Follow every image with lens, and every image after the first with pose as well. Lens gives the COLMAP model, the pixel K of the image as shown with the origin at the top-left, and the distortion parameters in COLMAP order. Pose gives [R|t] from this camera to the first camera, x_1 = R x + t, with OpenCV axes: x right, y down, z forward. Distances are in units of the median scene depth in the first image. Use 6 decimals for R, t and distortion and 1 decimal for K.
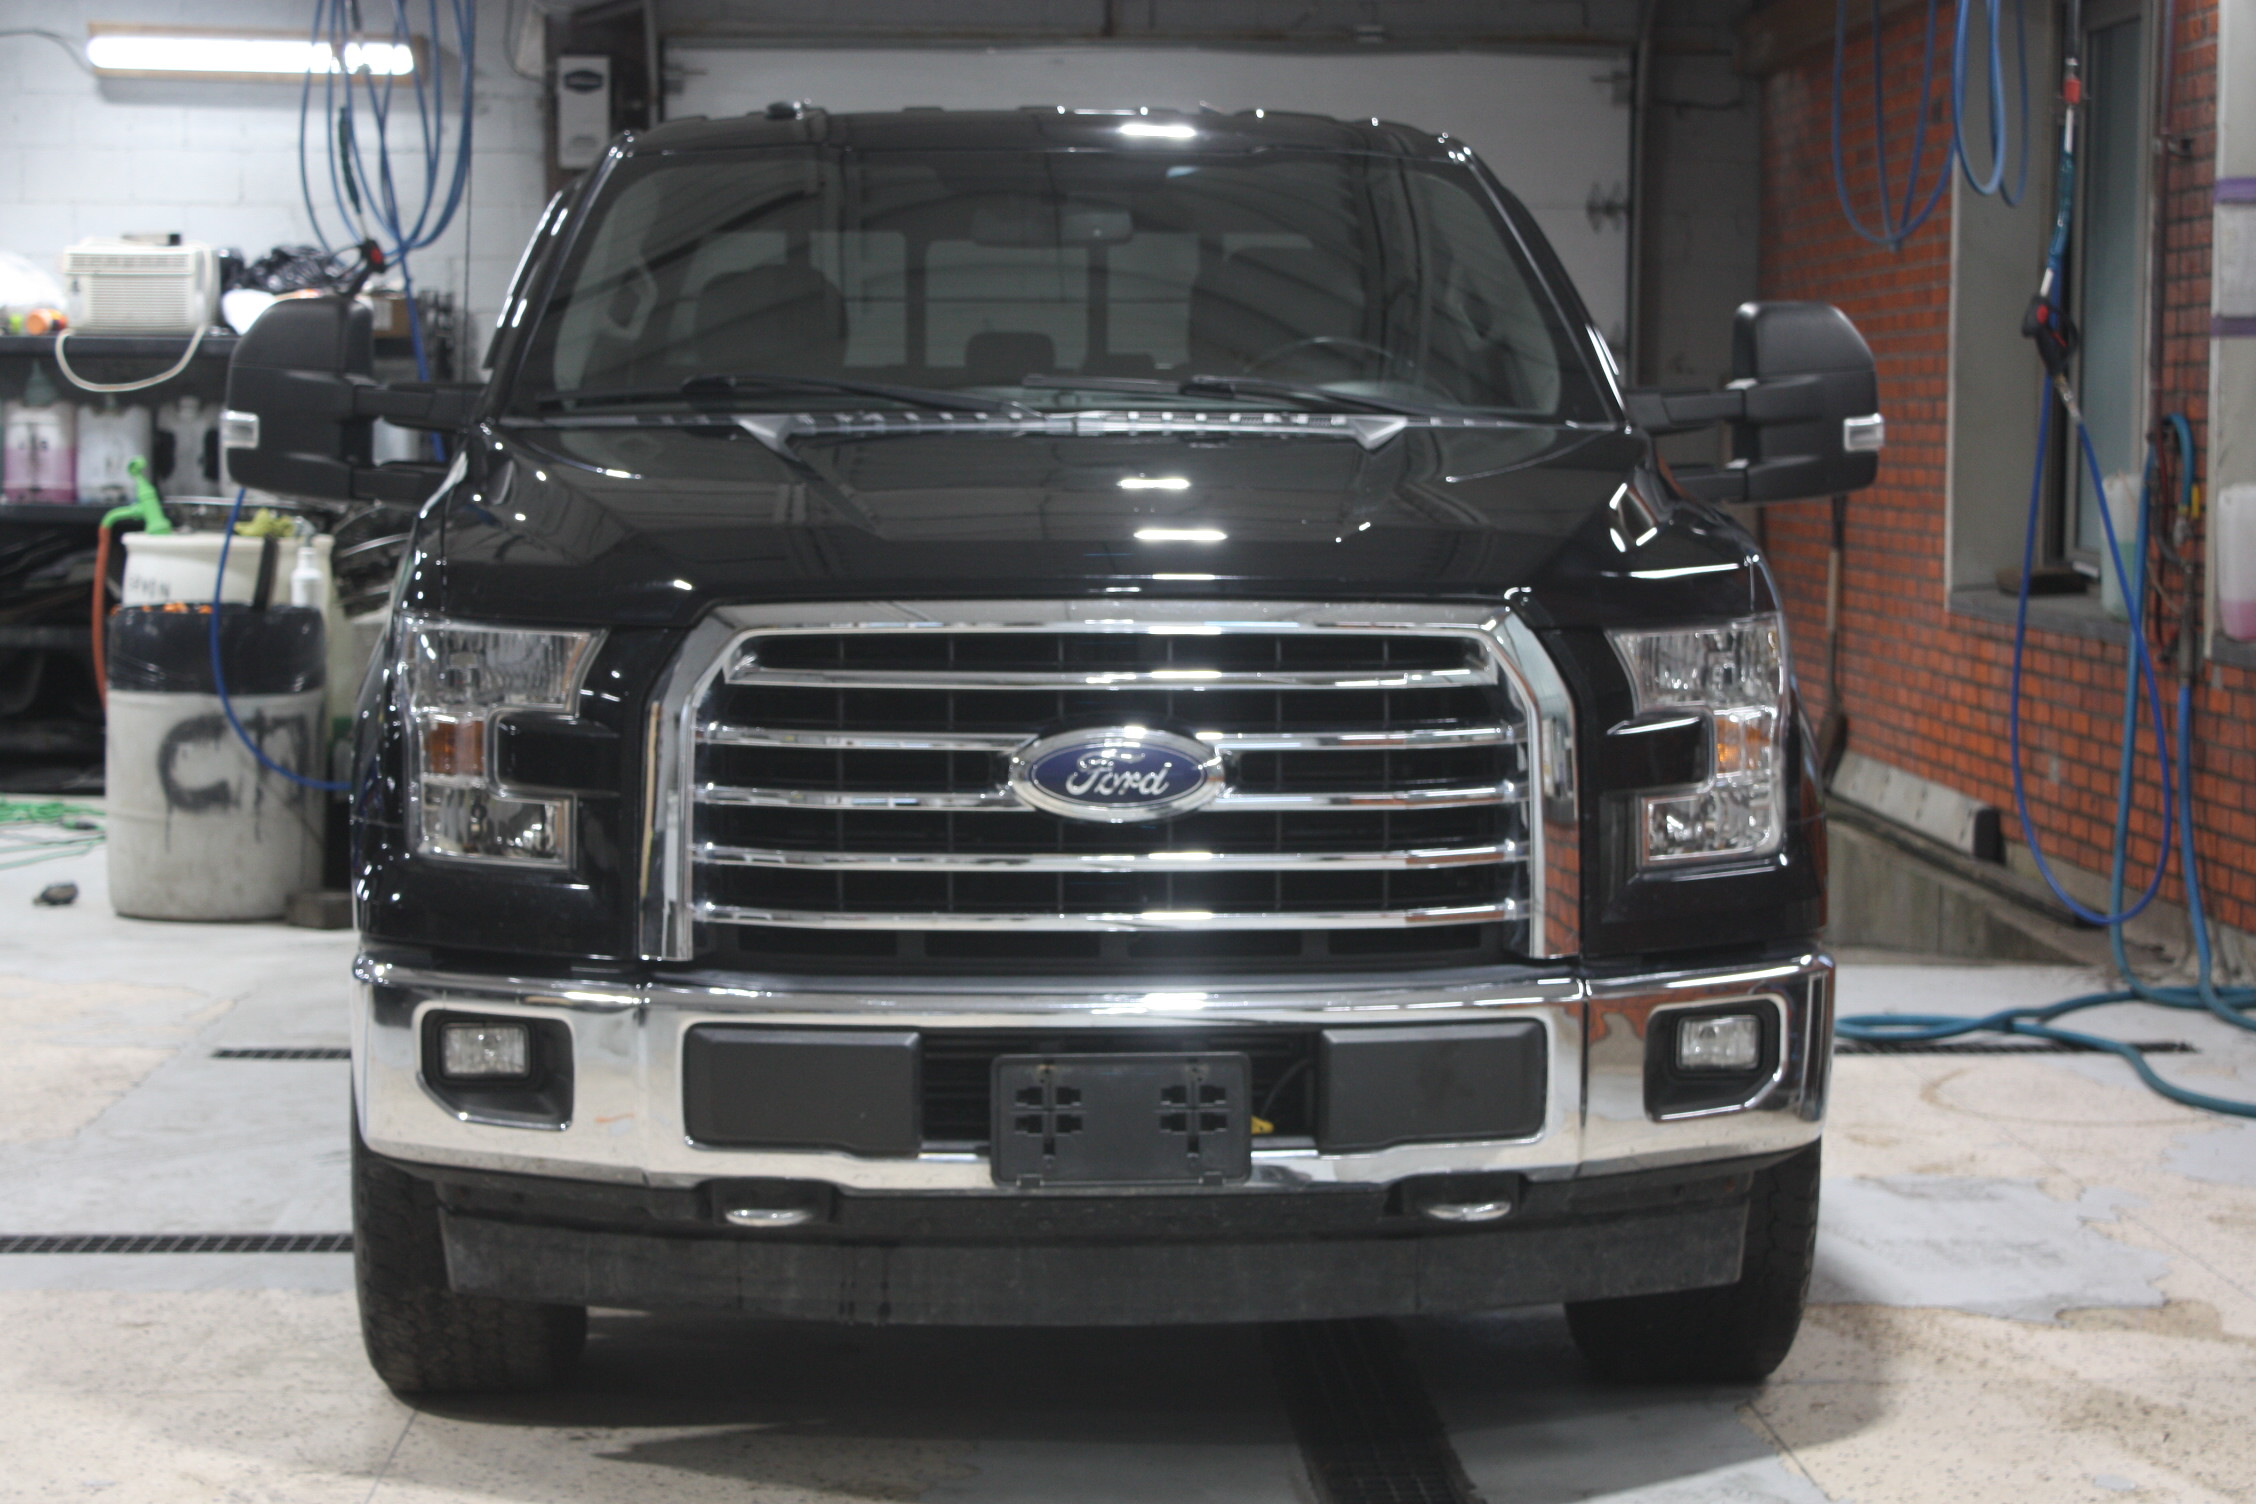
lens RADIAL K [[4548.1, 0, 1128.0], [0, 4548.1, 745.0], [0, 0, 1]] dist [0.024549, 0.000000]
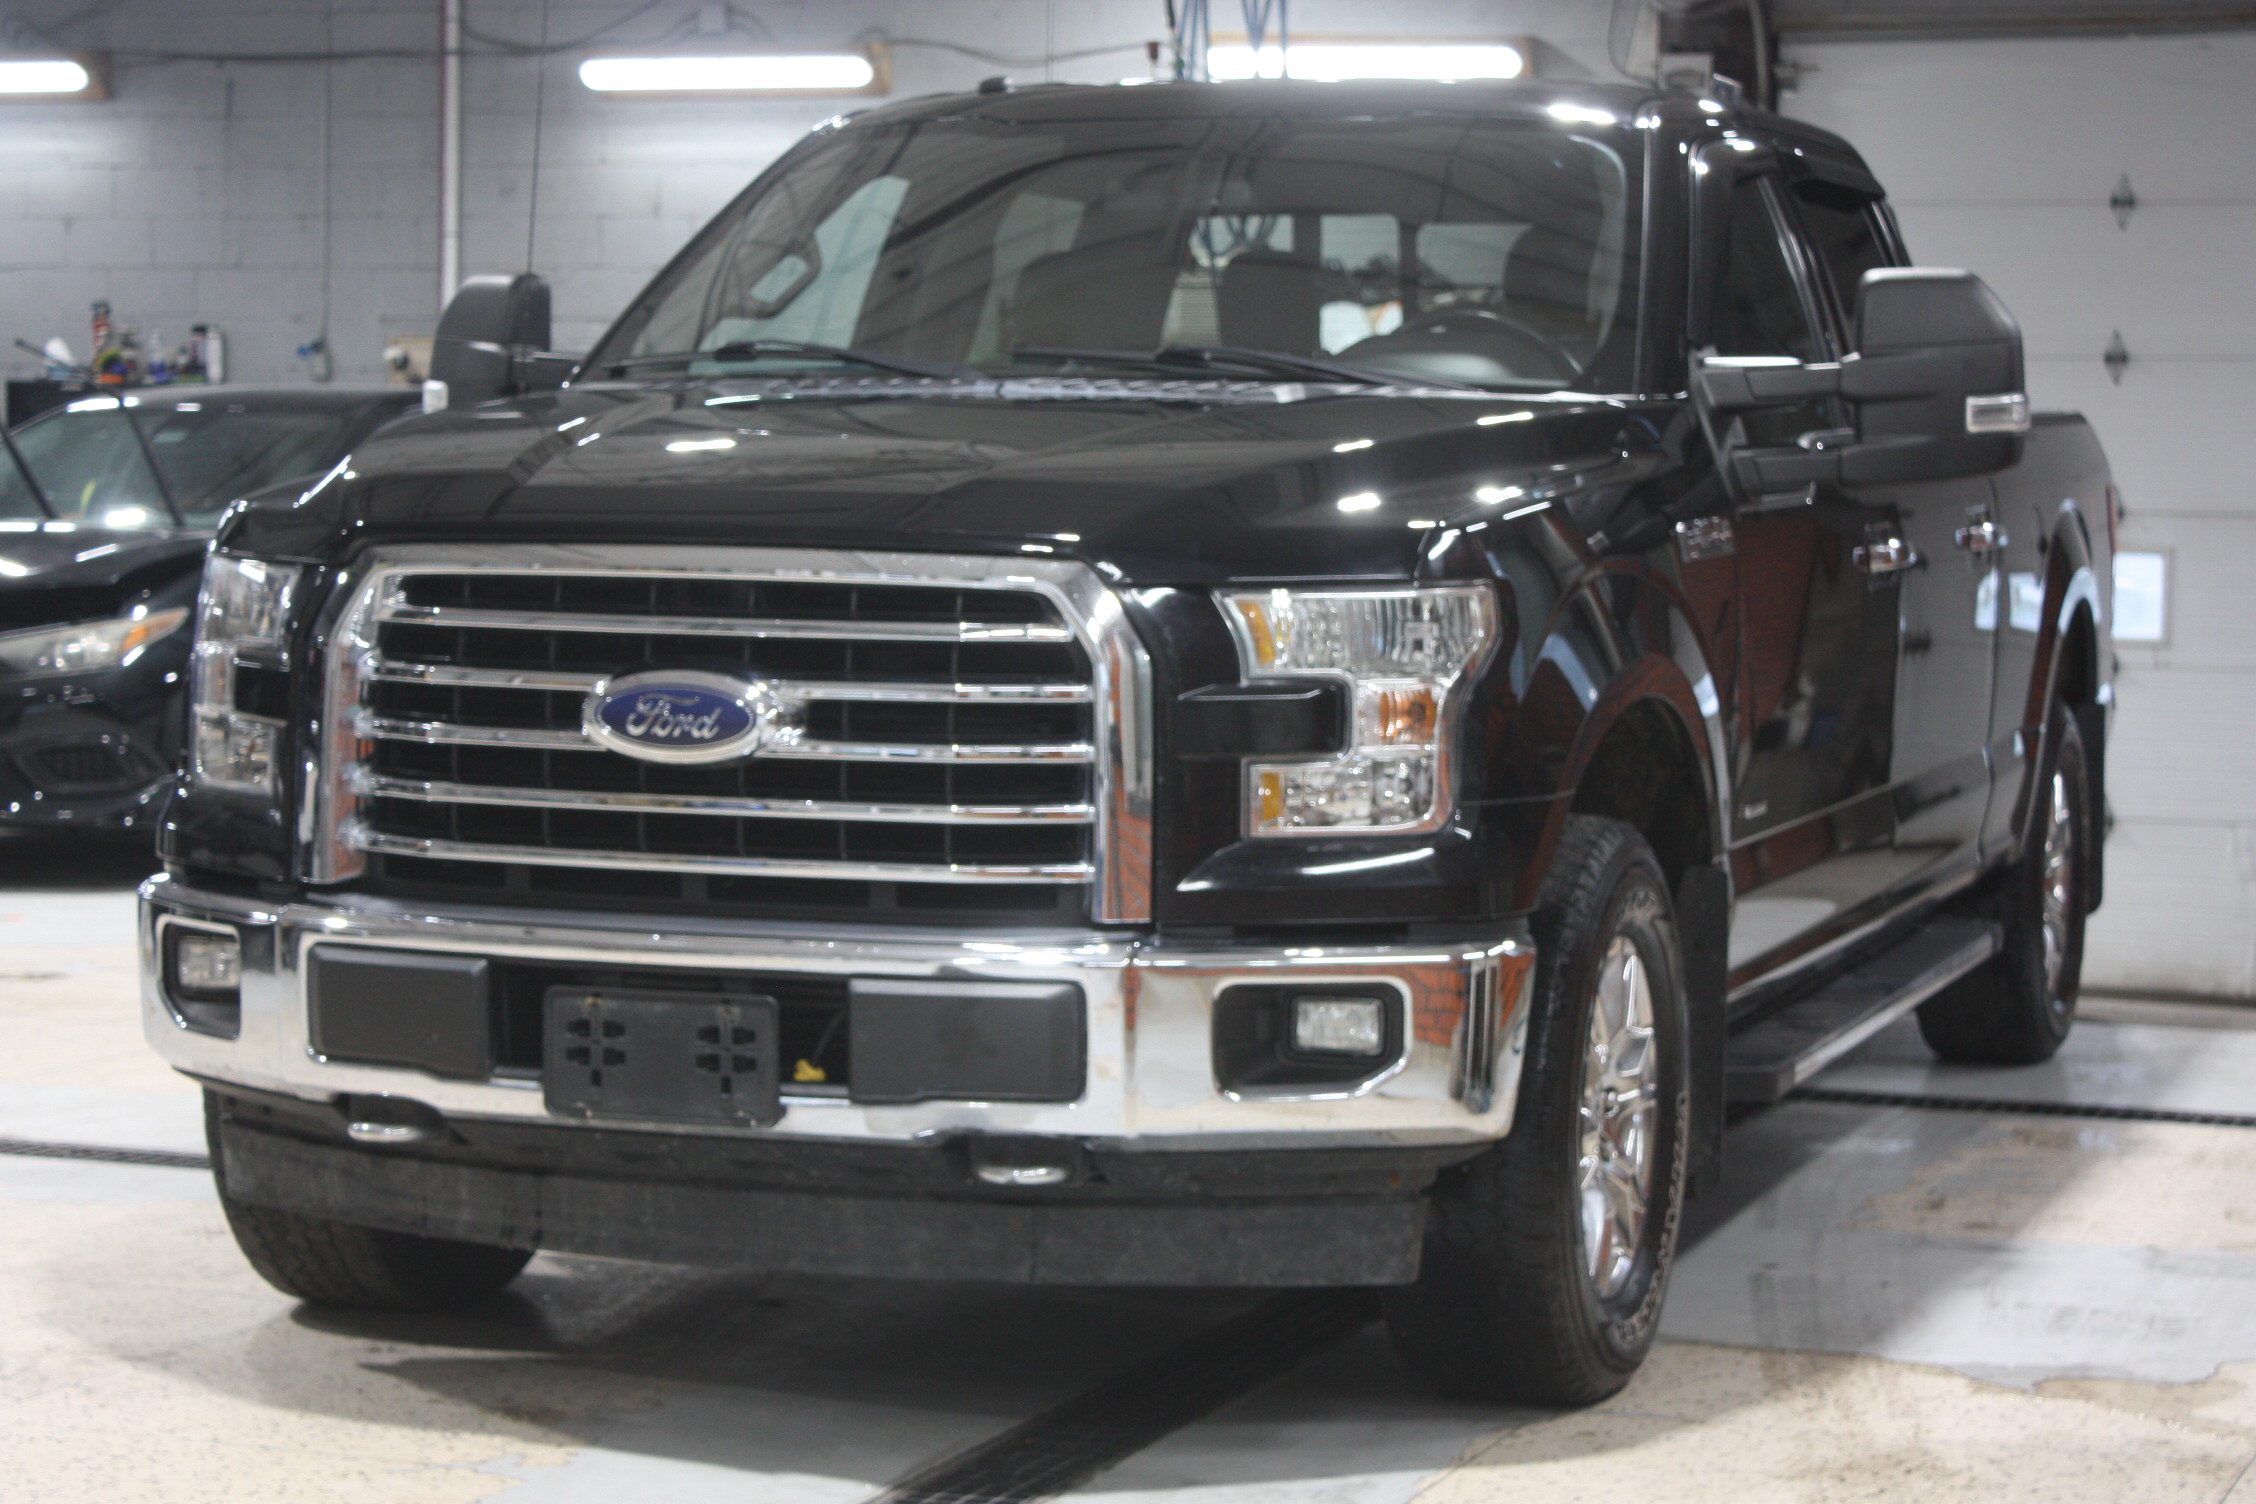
lens RADIAL K [[4914.1, 0, 1127.4], [0, 4914.1, 759.8], [0, 0, 1]] dist [0.090886, 0.000000]
pose [[0.918485, 0.035640, -0.393846, 0.509116], [-0.041037, 0.999144, -0.005289, 0.017235], [0.393320, 0.021020, 0.919161, 0.029758]]
